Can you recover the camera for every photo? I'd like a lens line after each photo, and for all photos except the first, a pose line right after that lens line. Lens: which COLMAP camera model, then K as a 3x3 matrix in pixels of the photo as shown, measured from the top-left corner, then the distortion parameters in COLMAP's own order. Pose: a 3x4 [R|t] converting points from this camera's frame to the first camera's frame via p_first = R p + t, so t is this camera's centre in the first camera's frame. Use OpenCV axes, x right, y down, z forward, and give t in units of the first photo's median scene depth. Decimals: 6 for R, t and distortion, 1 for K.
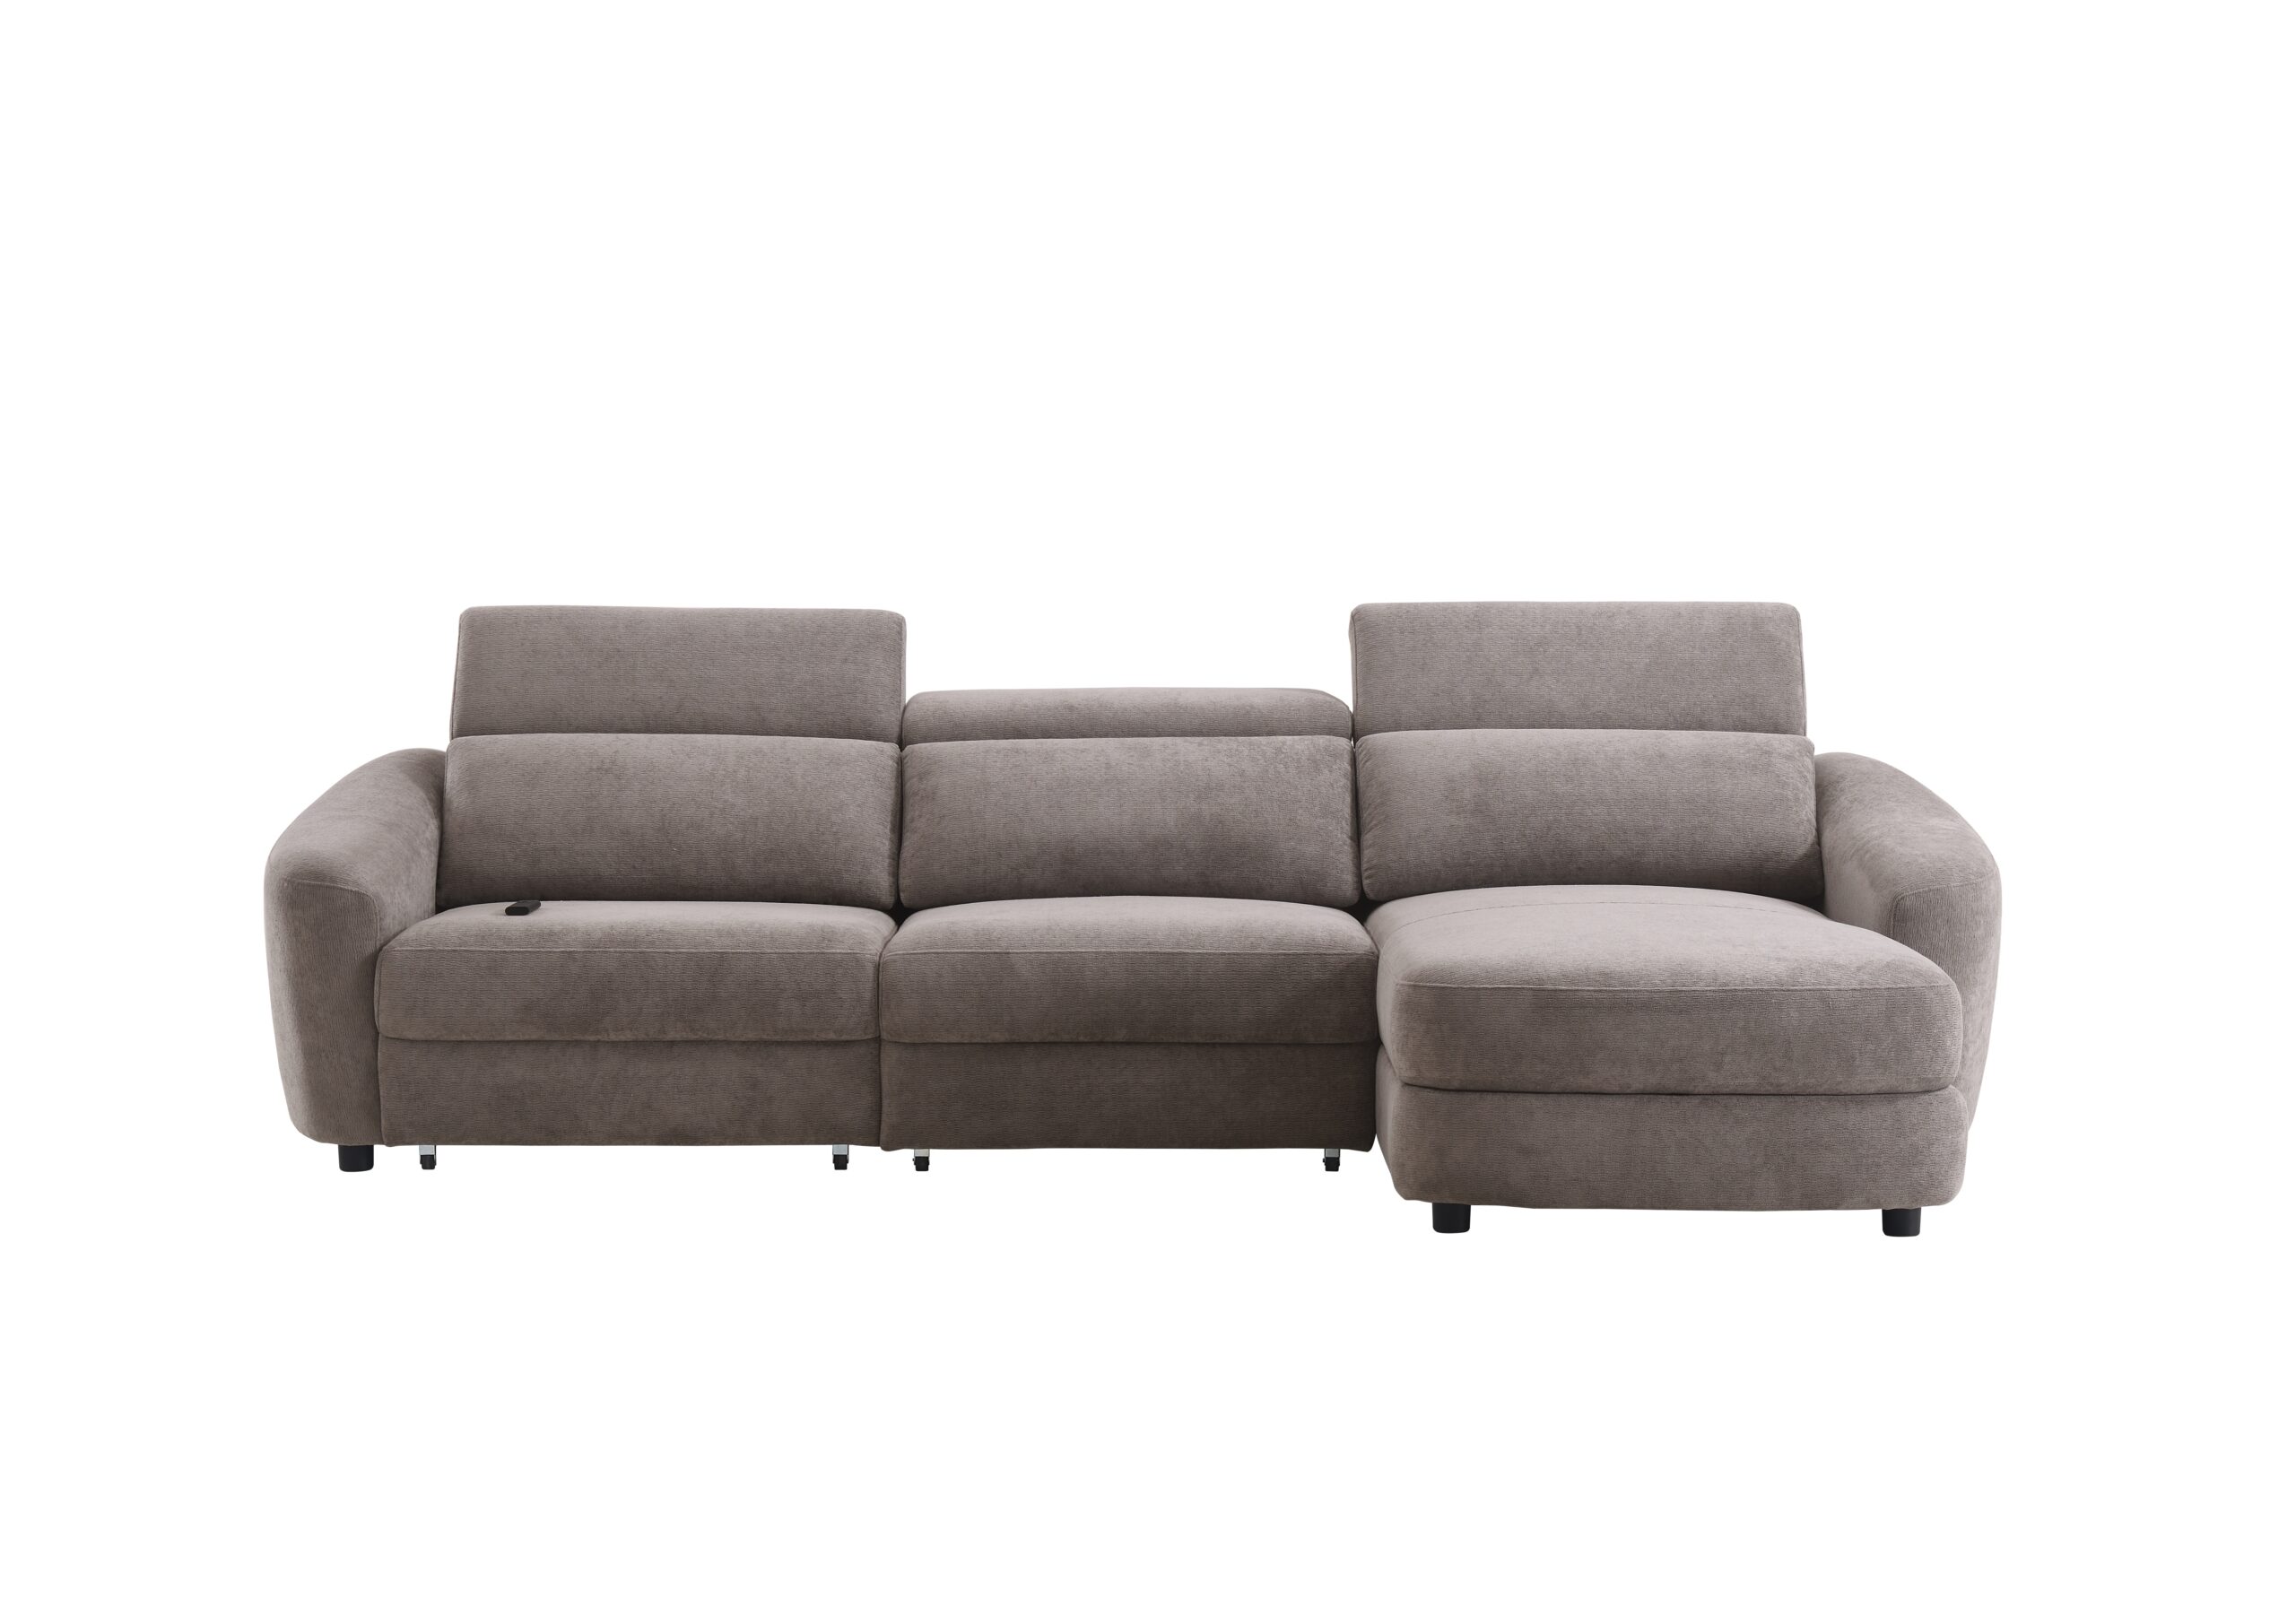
lens RADIAL K [[4145.8, 0, 1148.0], [0, 4145.8, 812.0], [0, 0, 1]] dist [0.091753, 0.005515]
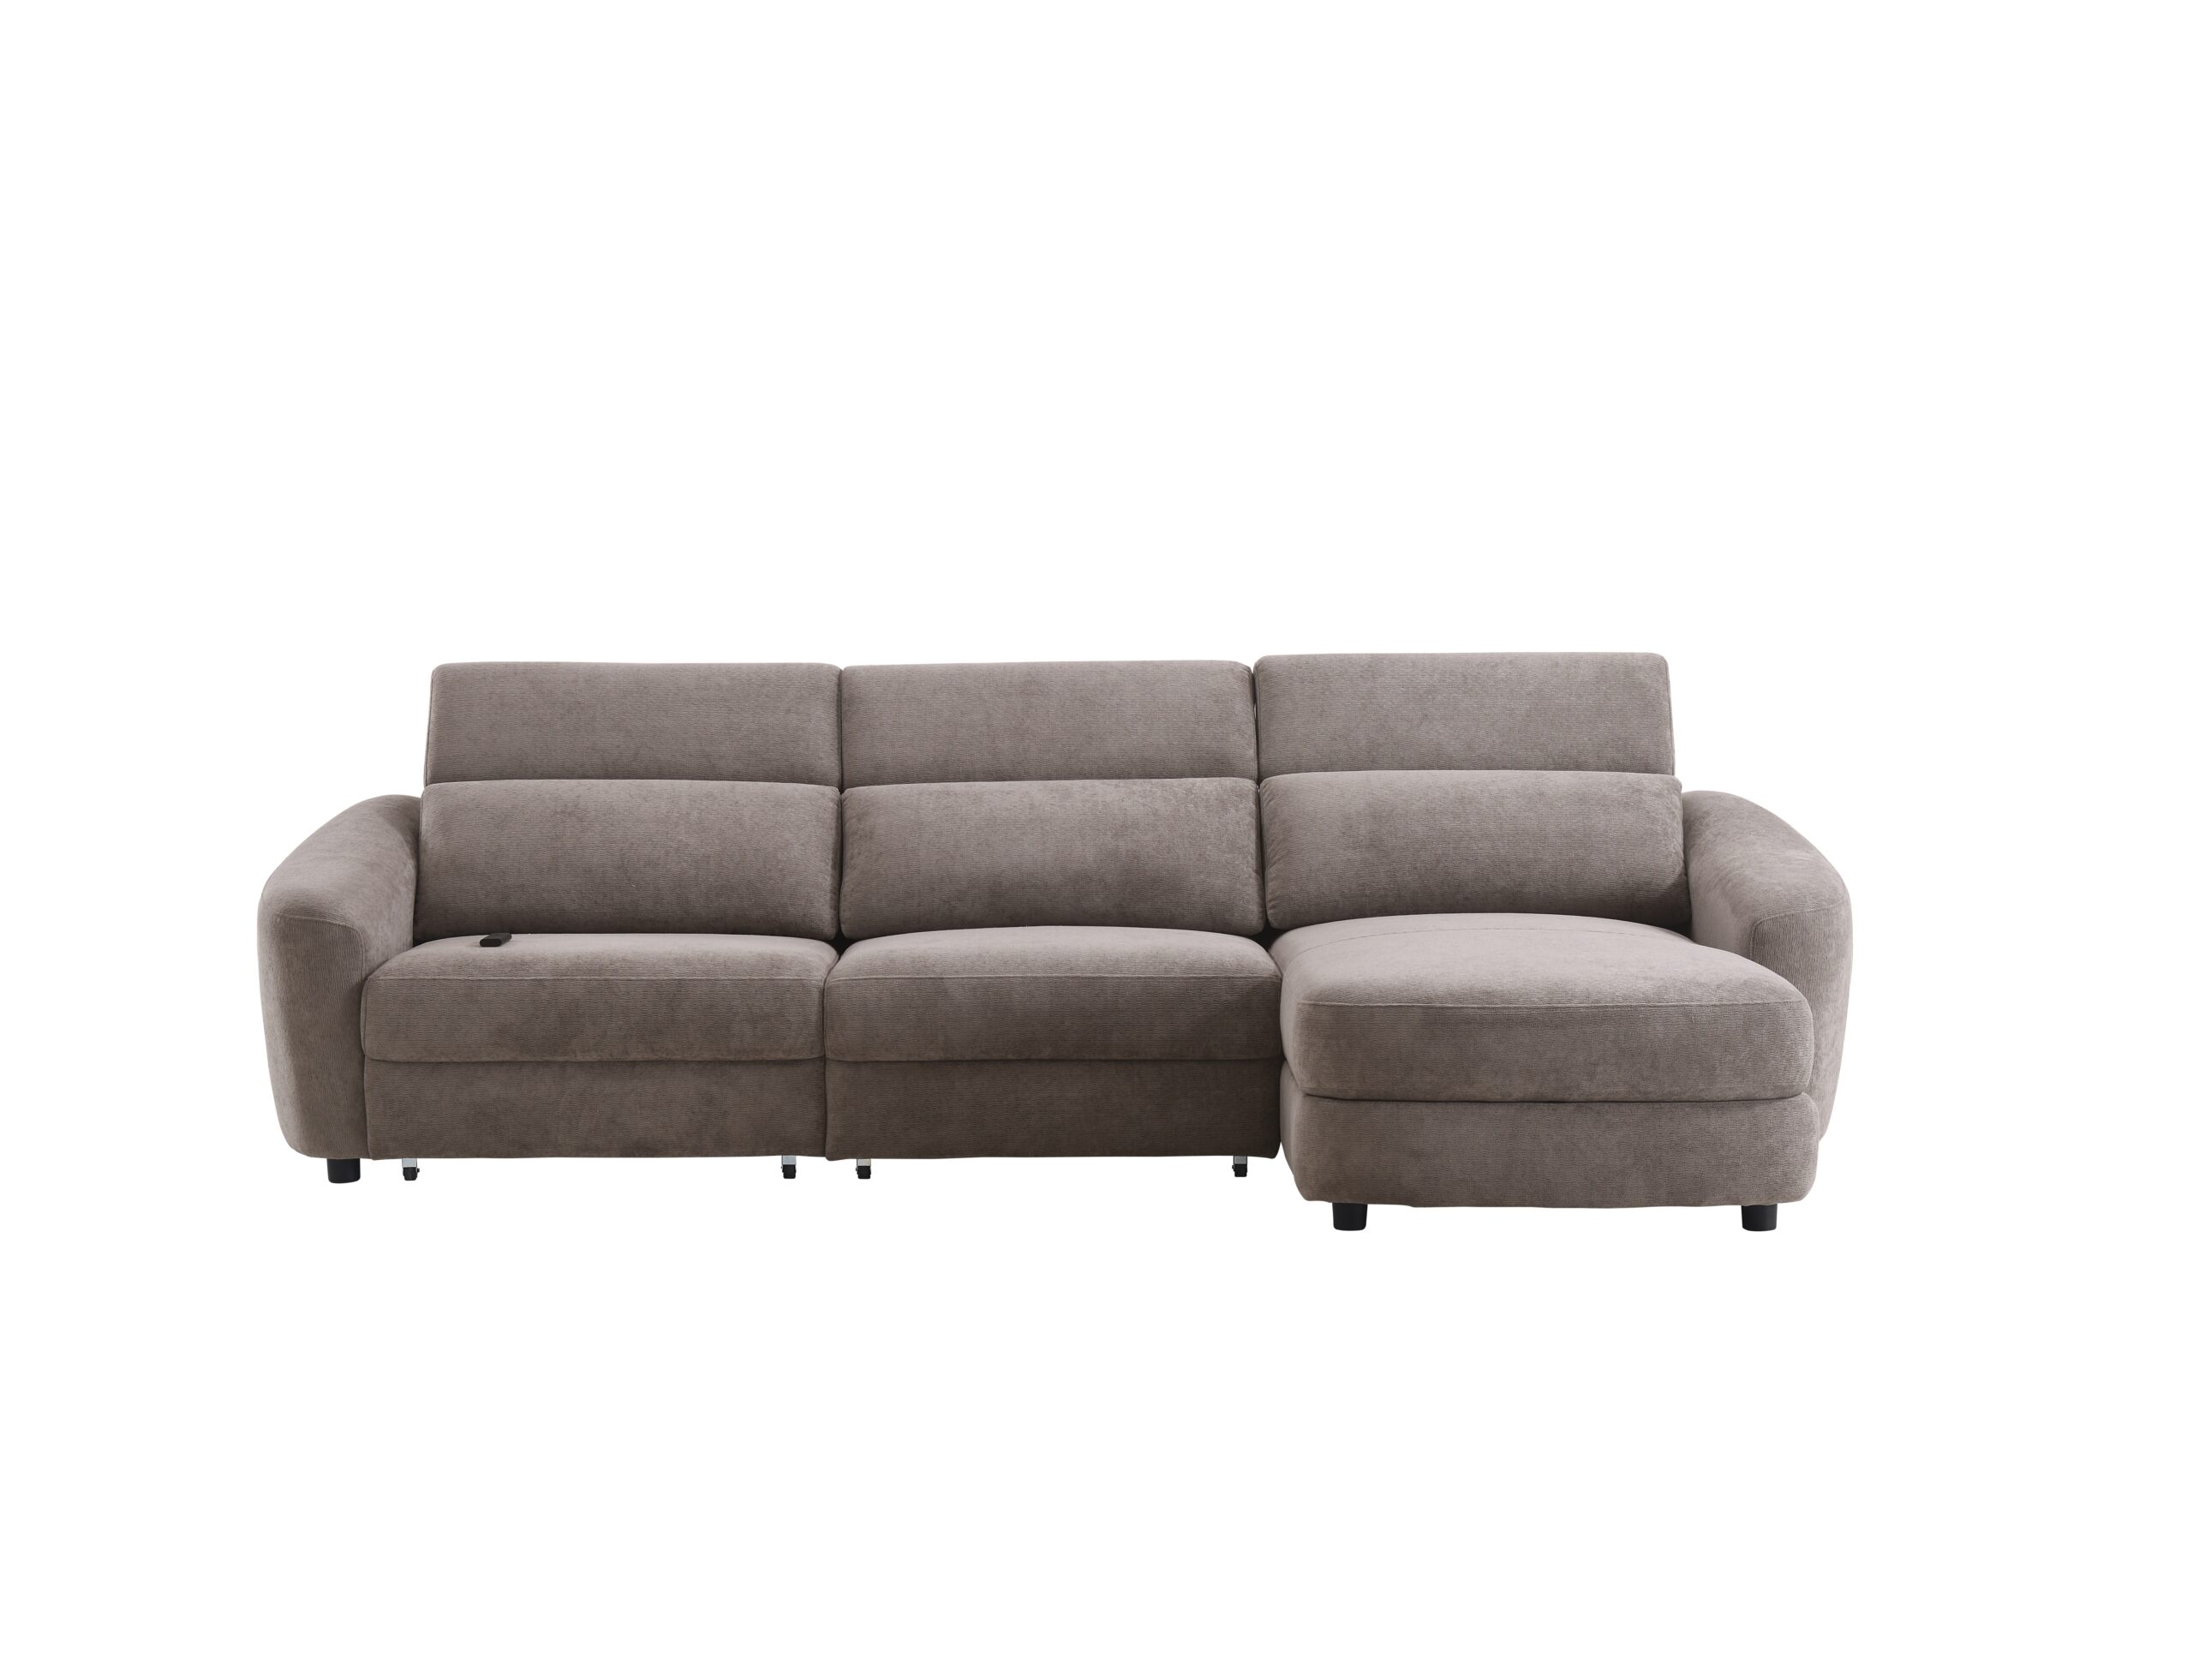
lens RADIAL K [[4021.7, 0, 1096.5], [0, 4021.7, 840.0], [0, 0, 1]] dist [0.086981, -0.000104]
pose [[0.999943, -0.006055, 0.008772, -0.002195], [0.006087, 0.999975, -0.003690, 0.001756], [-0.008749, 0.003743, 0.999955, -0.056824]]
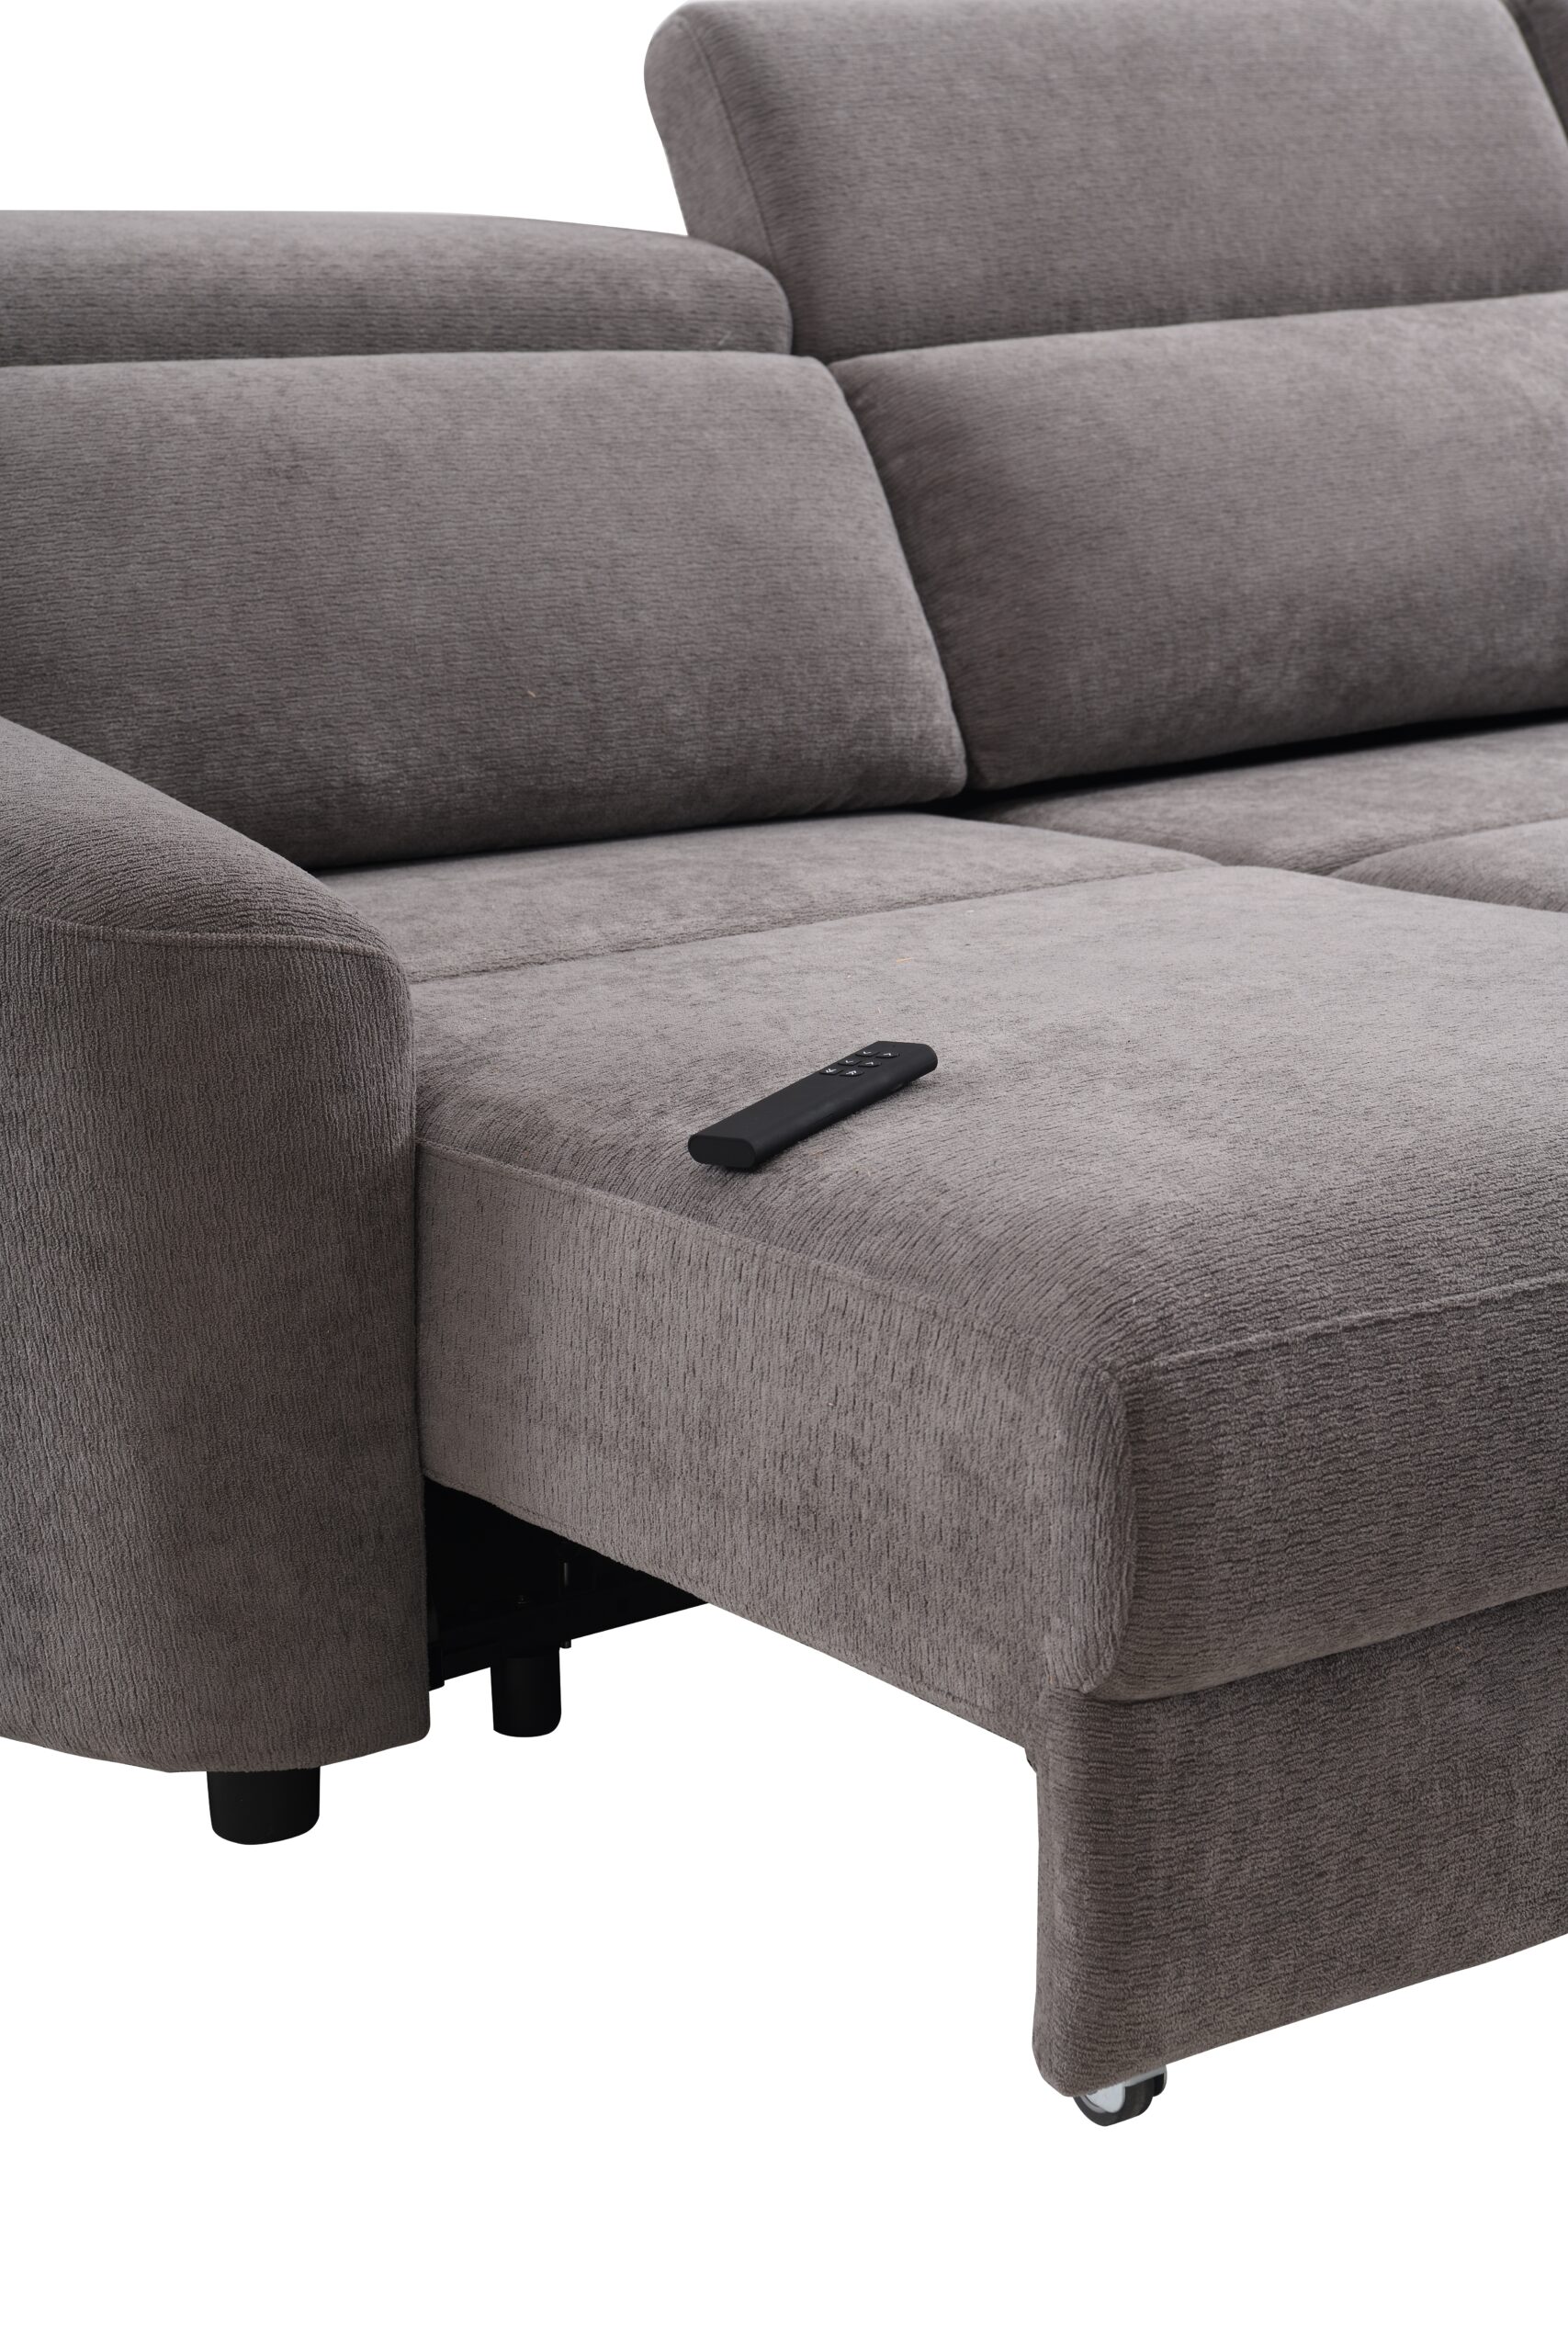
lens RADIAL K [[4486.6, 0, 784.0], [0, 4486.6, 1176.0], [0, 0, 1]] dist [0.278828, 0.258826]
pose [[0.806962, -0.146000, 0.572273, -0.342689], [0.042613, 0.980831, 0.190145, -0.024172], [-0.589064, -0.129054, 0.797715, 0.713342]]
